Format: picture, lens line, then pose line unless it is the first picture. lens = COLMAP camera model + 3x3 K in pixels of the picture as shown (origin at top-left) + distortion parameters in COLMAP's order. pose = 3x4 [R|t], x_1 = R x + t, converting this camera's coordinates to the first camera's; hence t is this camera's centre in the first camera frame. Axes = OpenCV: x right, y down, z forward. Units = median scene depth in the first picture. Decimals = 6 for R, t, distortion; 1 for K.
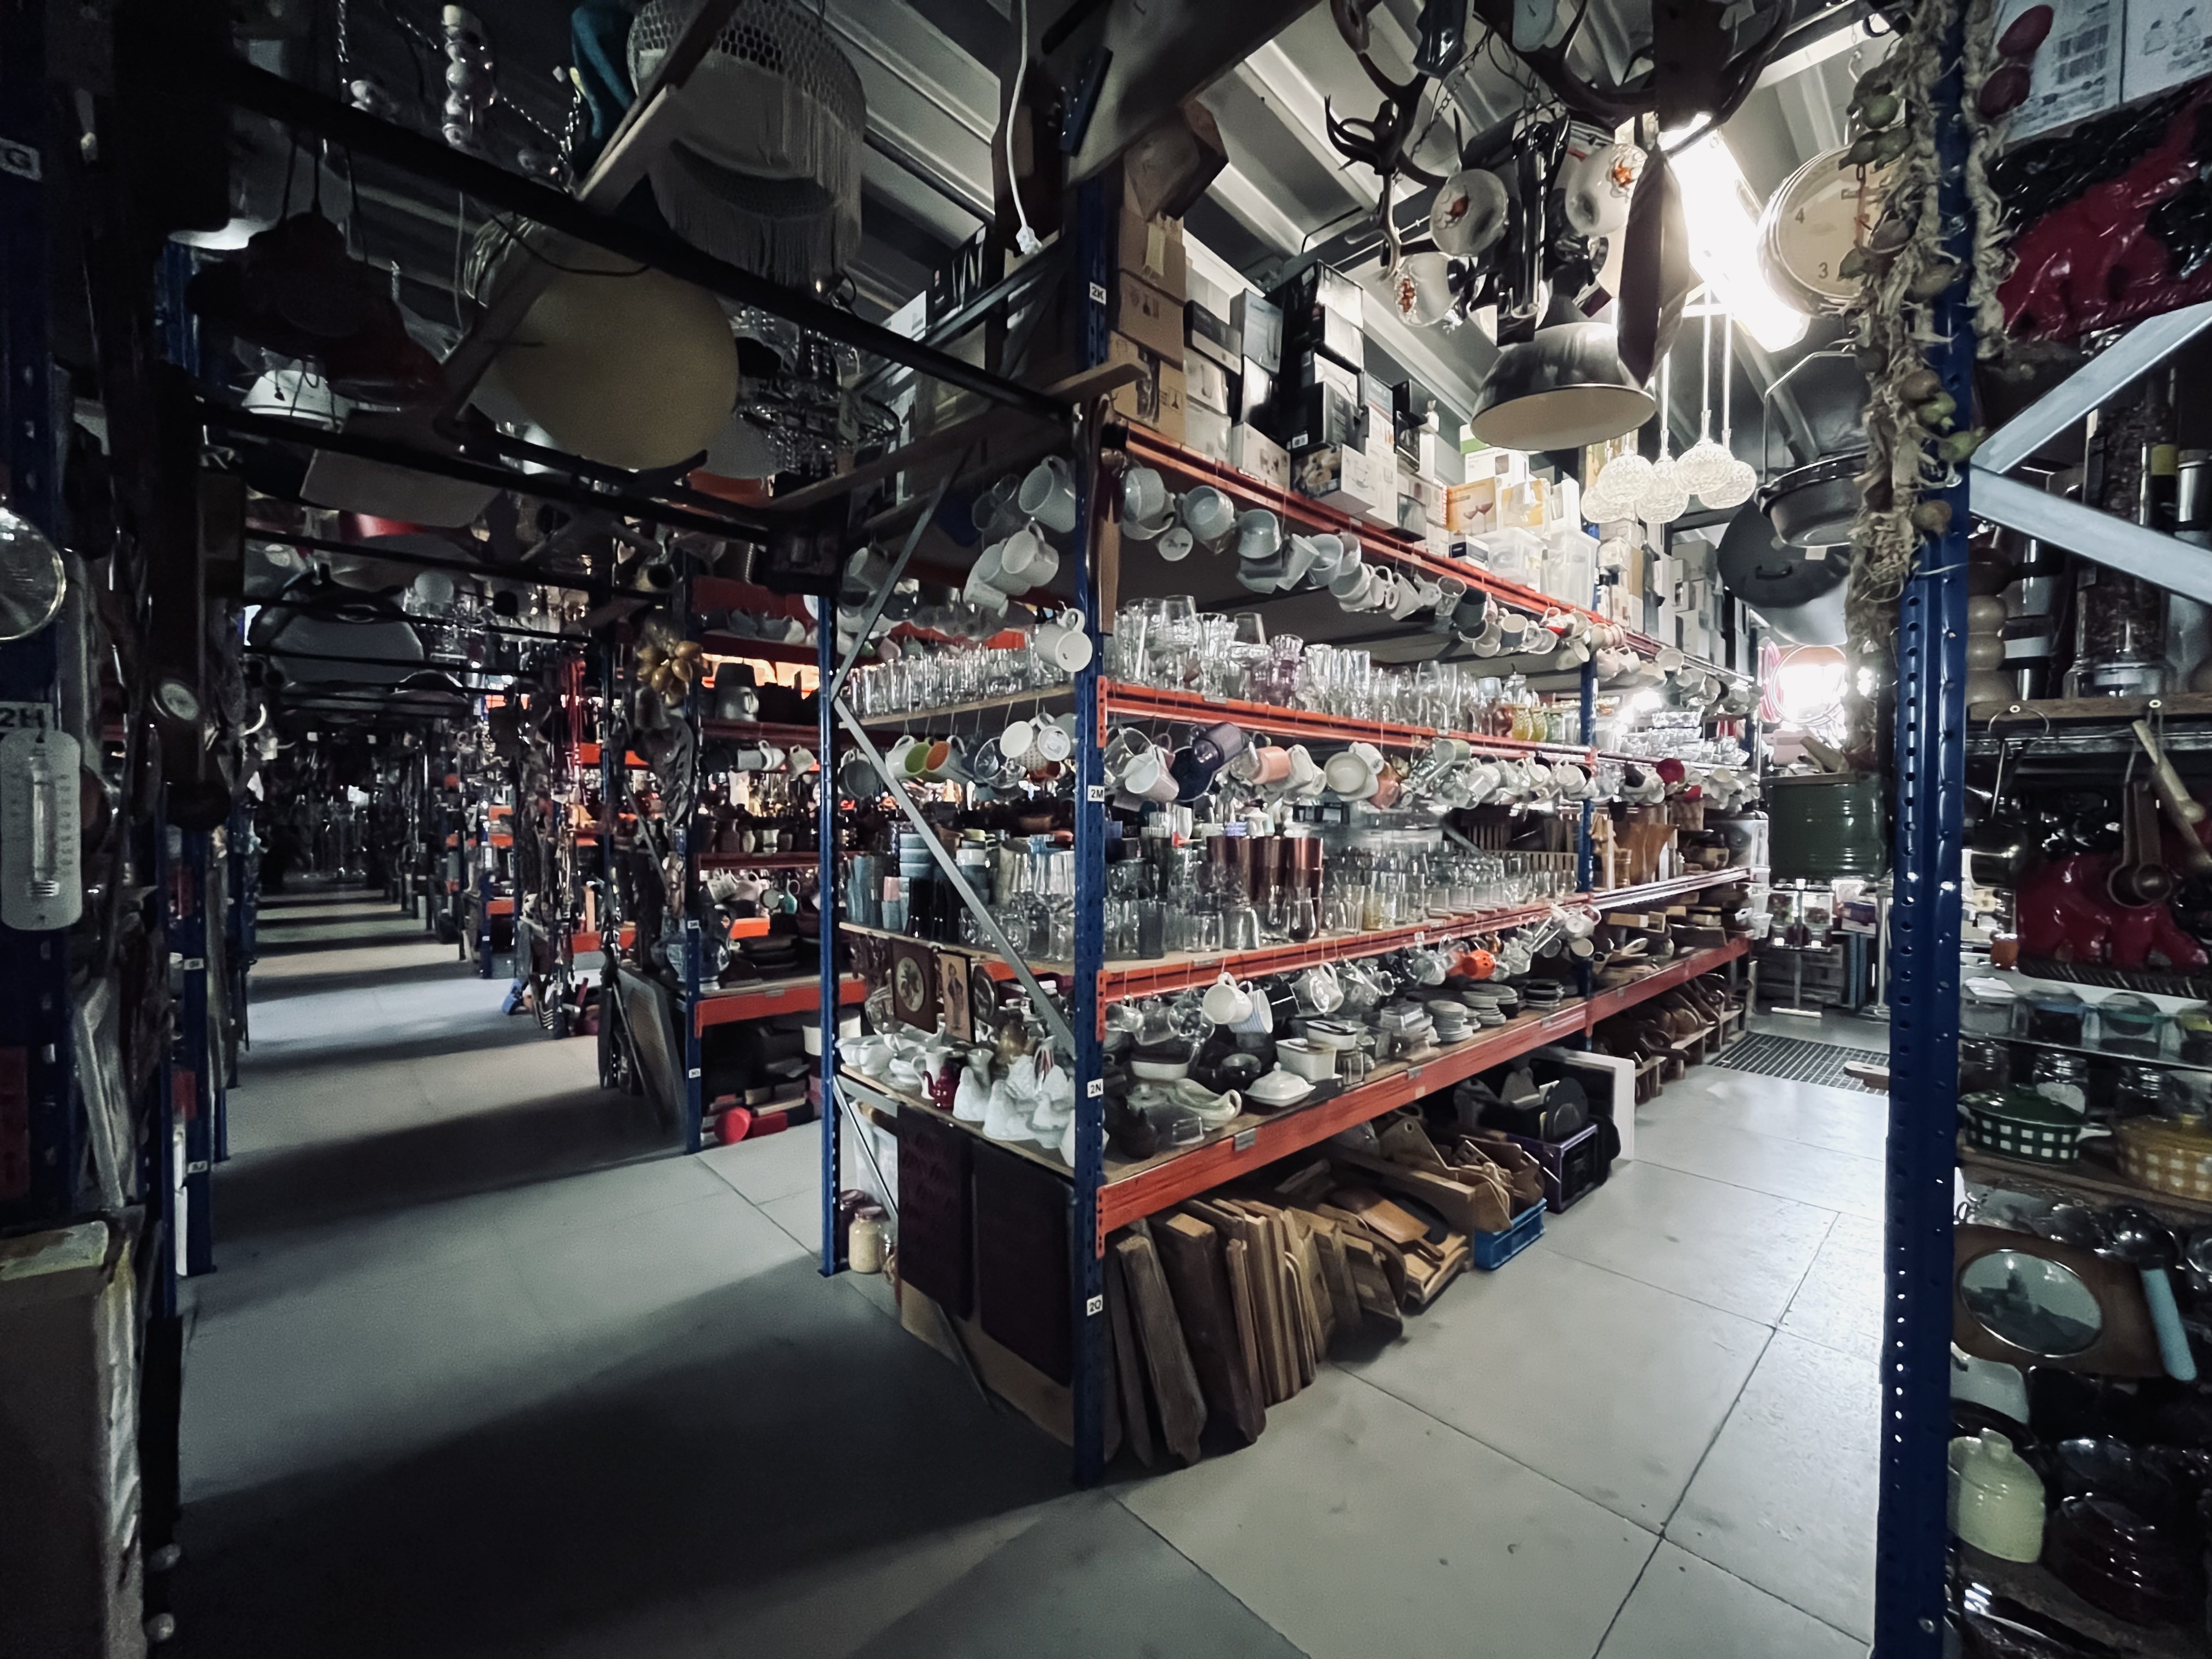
lens RADIAL K [[887.7, 0, 1109.3], [0, 887.7, 831.8], [0, 0, 1]] dist [-0.000867, -0.000051]
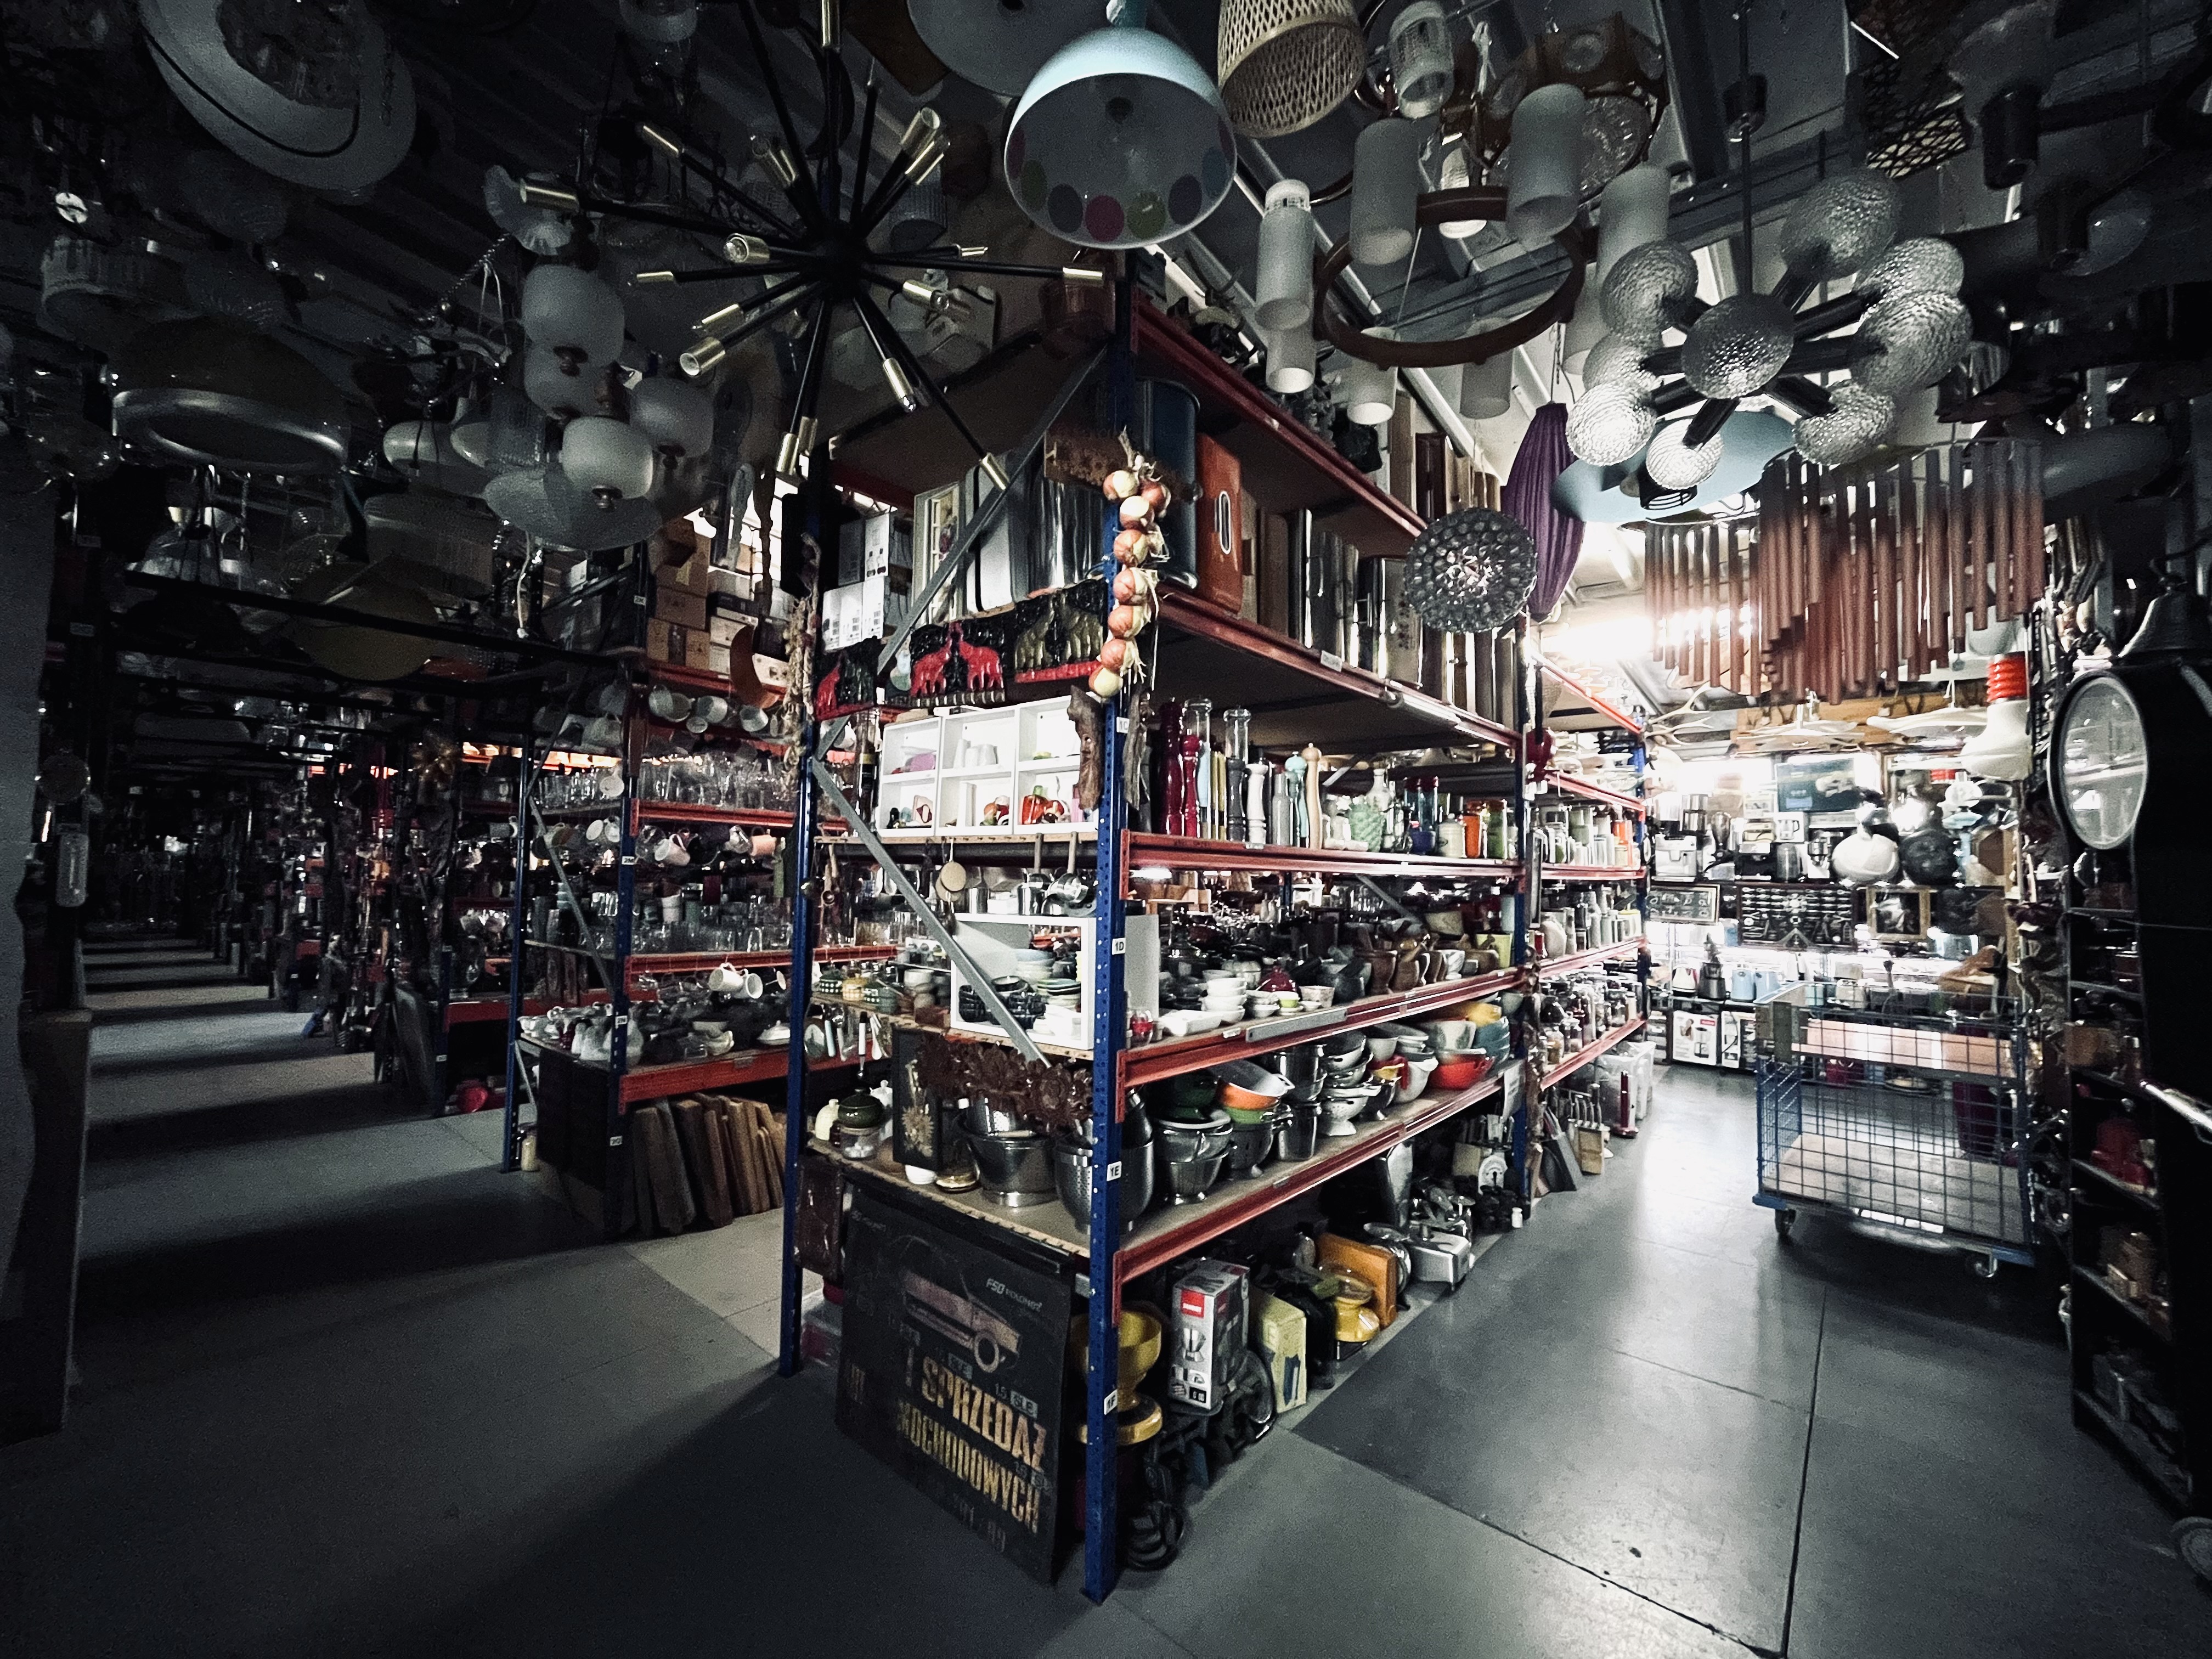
lens RADIAL K [[887.7, 0, 1106.1], [0, 887.7, 834.2], [0, 0, 1]] dist [-0.000867, -0.000051]
pose [[0.993842, 0.019753, 0.109035, 0.263251], [-0.012363, 0.997606, -0.068035, 0.005328], [-0.110118, 0.066268, 0.991707, -0.327187]]
